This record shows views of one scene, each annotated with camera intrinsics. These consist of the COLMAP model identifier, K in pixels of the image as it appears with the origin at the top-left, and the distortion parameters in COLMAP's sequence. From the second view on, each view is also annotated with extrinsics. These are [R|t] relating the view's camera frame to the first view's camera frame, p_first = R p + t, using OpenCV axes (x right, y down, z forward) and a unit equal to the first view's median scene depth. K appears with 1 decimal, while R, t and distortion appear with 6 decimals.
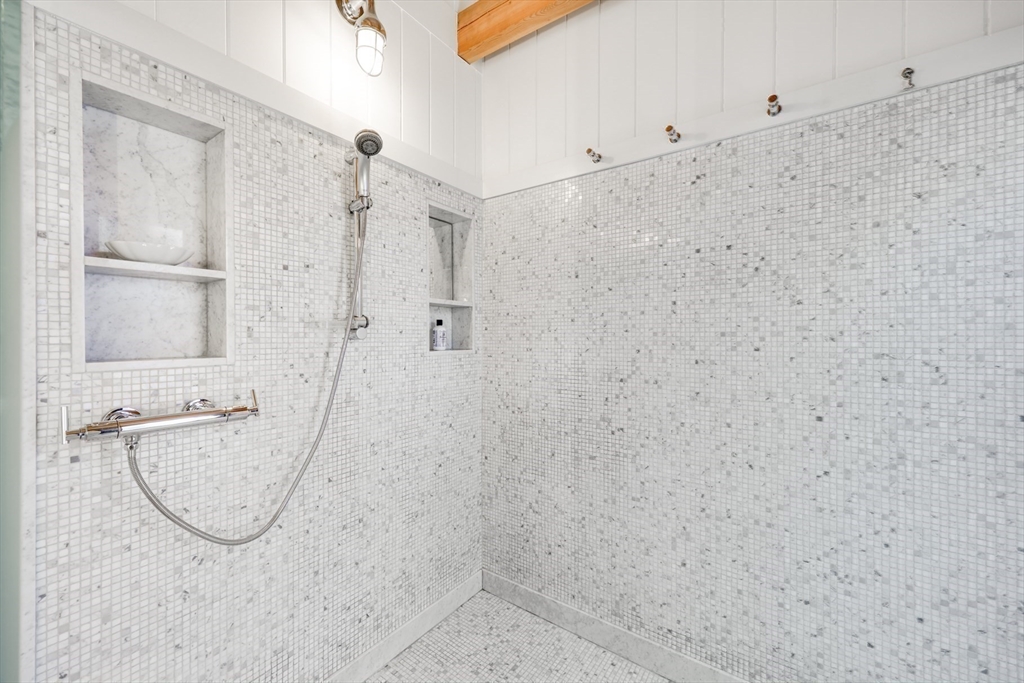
lens RADIAL K [[419.1, 0, 512.0], [0, 419.1, 337.5], [0, 0, 1]] dist [-0.001622, 0.000053]
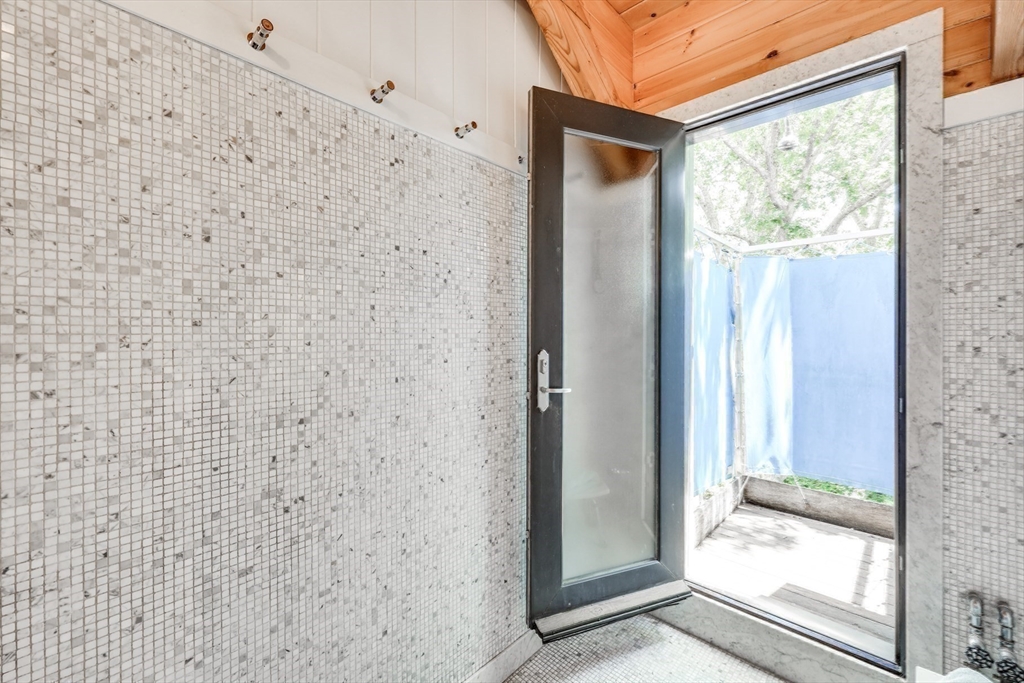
lens RADIAL K [[419.1, 0, 512.4], [0, 419.1, 339.0], [0, 0, 1]] dist [-0.001622, 0.000053]
pose [[0.124834, -0.005679, 0.992161, -0.352547], [0.008987, 0.999949, 0.004593, -0.025016], [-0.992137, 0.008343, 0.124878, 0.644504]]
